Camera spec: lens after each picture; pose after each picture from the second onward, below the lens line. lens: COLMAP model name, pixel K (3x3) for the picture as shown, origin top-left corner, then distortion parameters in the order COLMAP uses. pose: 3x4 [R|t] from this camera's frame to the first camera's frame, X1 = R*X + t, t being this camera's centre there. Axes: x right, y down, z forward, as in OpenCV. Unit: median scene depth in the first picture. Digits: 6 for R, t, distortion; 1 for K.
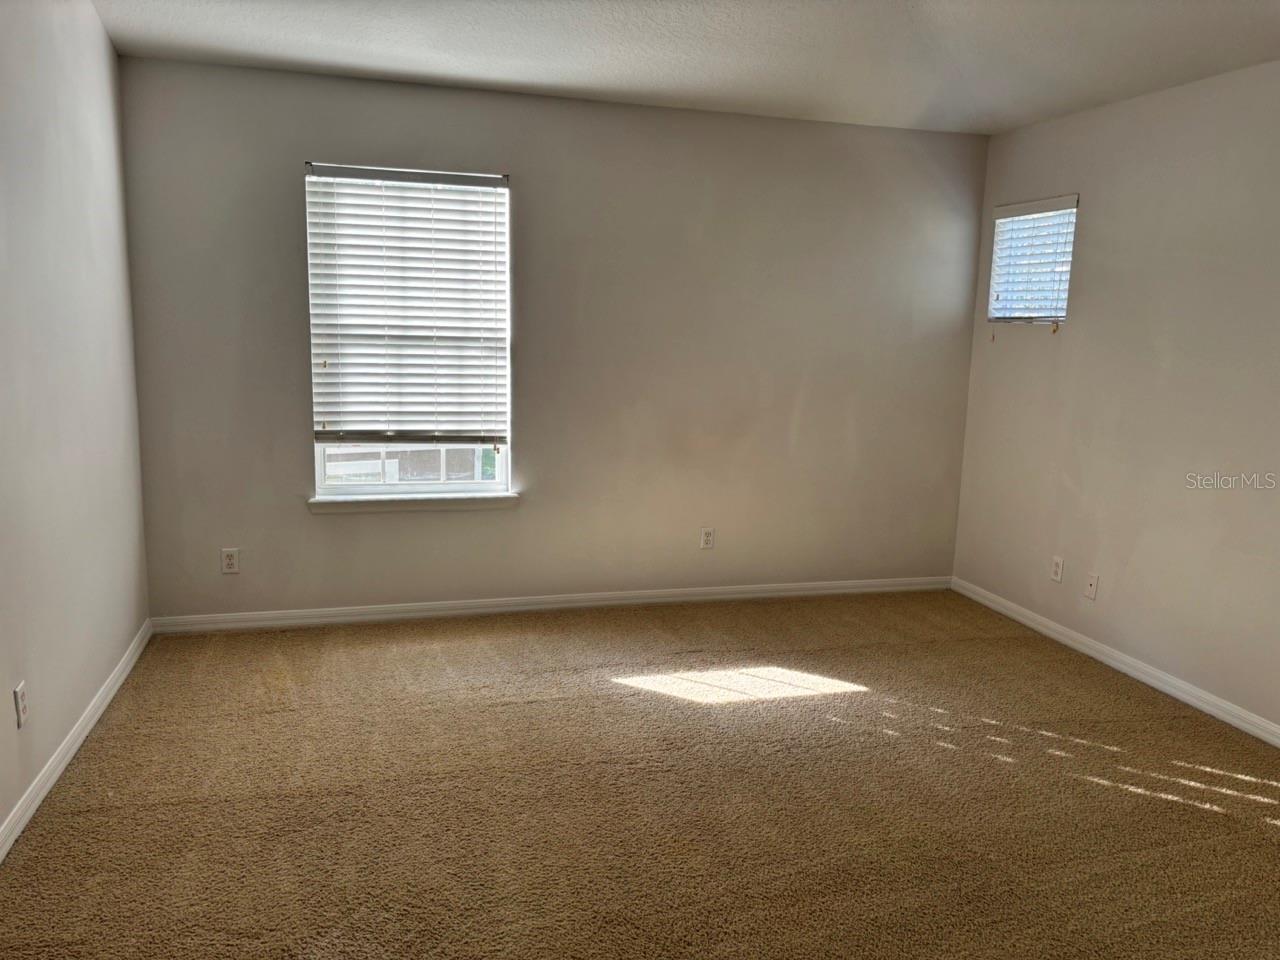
lens RADIAL K [[963.7, 0, 639.0], [0, 963.7, 478.5], [0, 0, 1]] dist [0.043599, -0.048547]
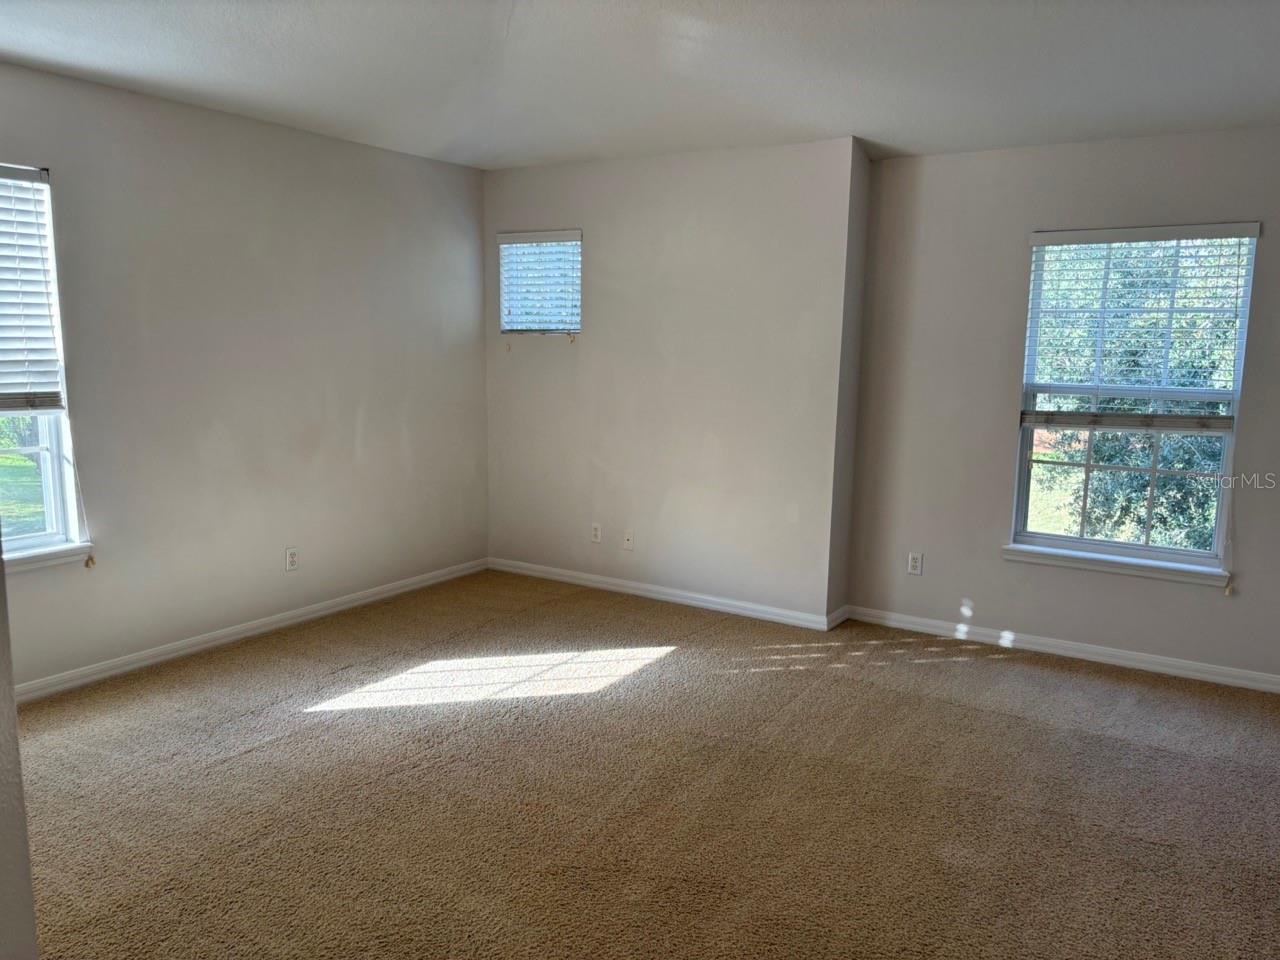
lens RADIAL K [[963.7, 0, 644.5], [0, 963.7, 481.2], [0, 0, 1]] dist [0.043599, -0.048547]
pose [[0.747705, -0.116389, 0.653752, -0.326104], [0.118616, 0.992095, 0.040962, -0.015233], [-0.653351, 0.046918, 0.755600, 0.029714]]
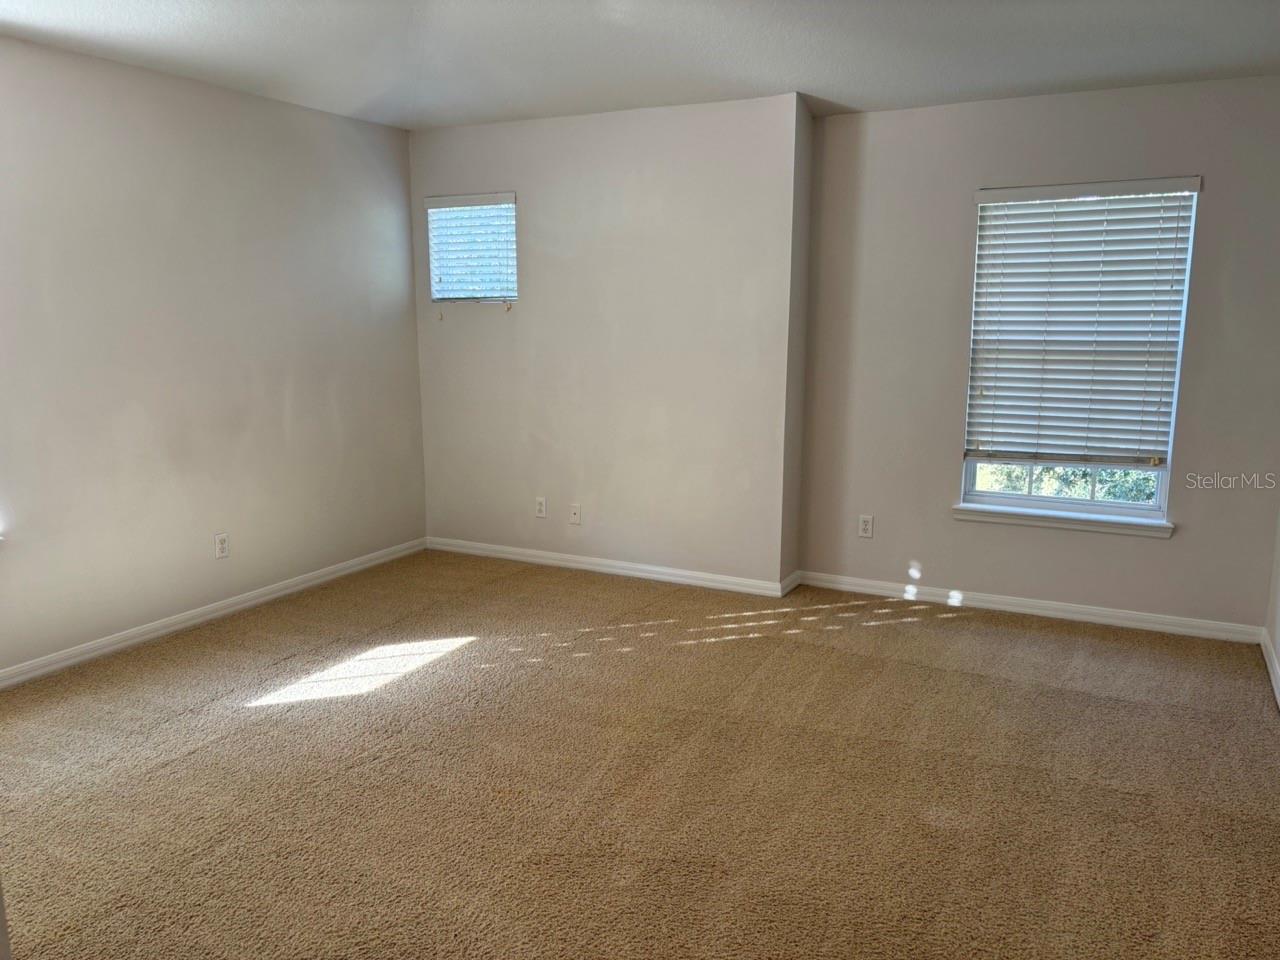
lens RADIAL K [[963.7, 0, 645.5], [0, 963.7, 488.8], [0, 0, 1]] dist [0.043599, -0.048547]
pose [[0.686730, -0.164271, 0.708108, -0.330165], [0.144681, 0.985529, 0.088315, -0.016345], [-0.712369, 0.041801, 0.700560, 0.071372]]
